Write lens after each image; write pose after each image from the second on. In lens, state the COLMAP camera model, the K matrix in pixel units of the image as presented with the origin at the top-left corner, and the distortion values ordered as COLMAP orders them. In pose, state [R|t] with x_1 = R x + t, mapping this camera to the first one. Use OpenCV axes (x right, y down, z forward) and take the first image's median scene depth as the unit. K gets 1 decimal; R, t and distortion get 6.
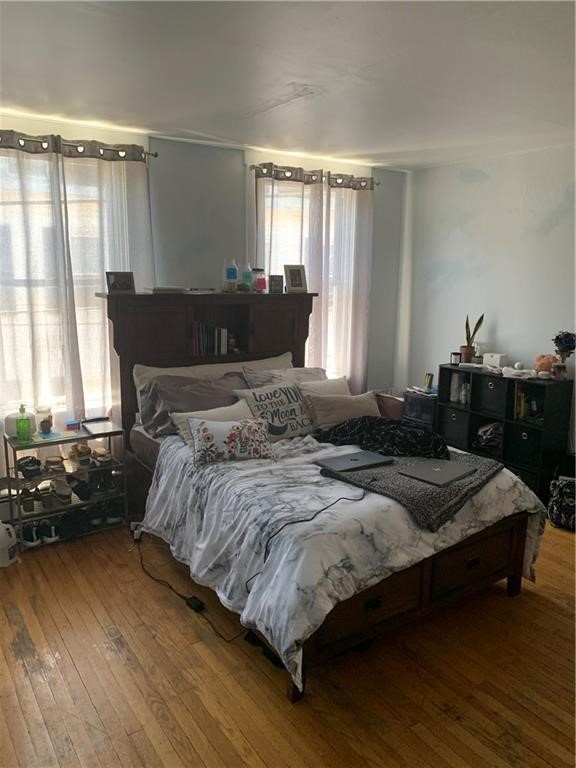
lens RADIAL K [[575.7, 0, 281.8], [0, 575.7, 387.7], [0, 0, 1]] dist [0.014518, 0.000127]
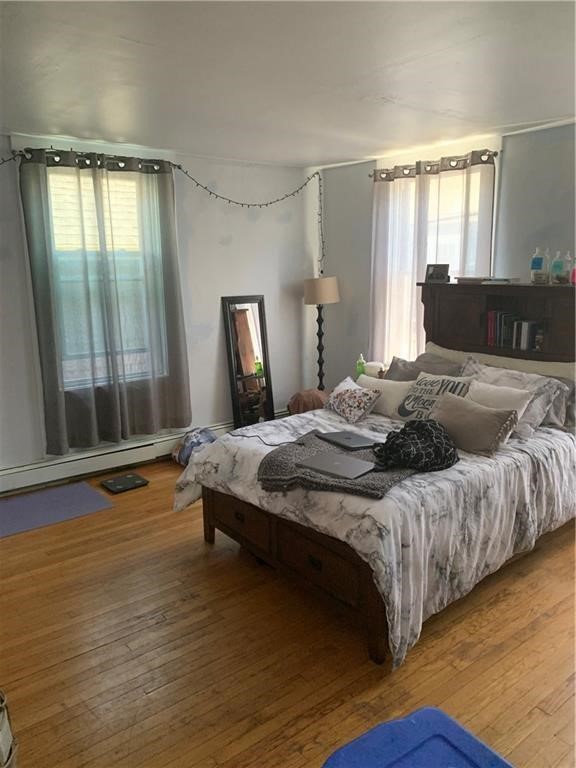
lens RADIAL K [[575.7, 0, 282.3], [0, 575.7, 381.7], [0, 0, 1]] dist [0.014518, 0.000127]
pose [[0.067977, 0.187644, -0.979882, 1.161165], [-0.183496, 0.967751, 0.172592, -0.140886], [0.980667, 0.168072, 0.100217, 0.759104]]
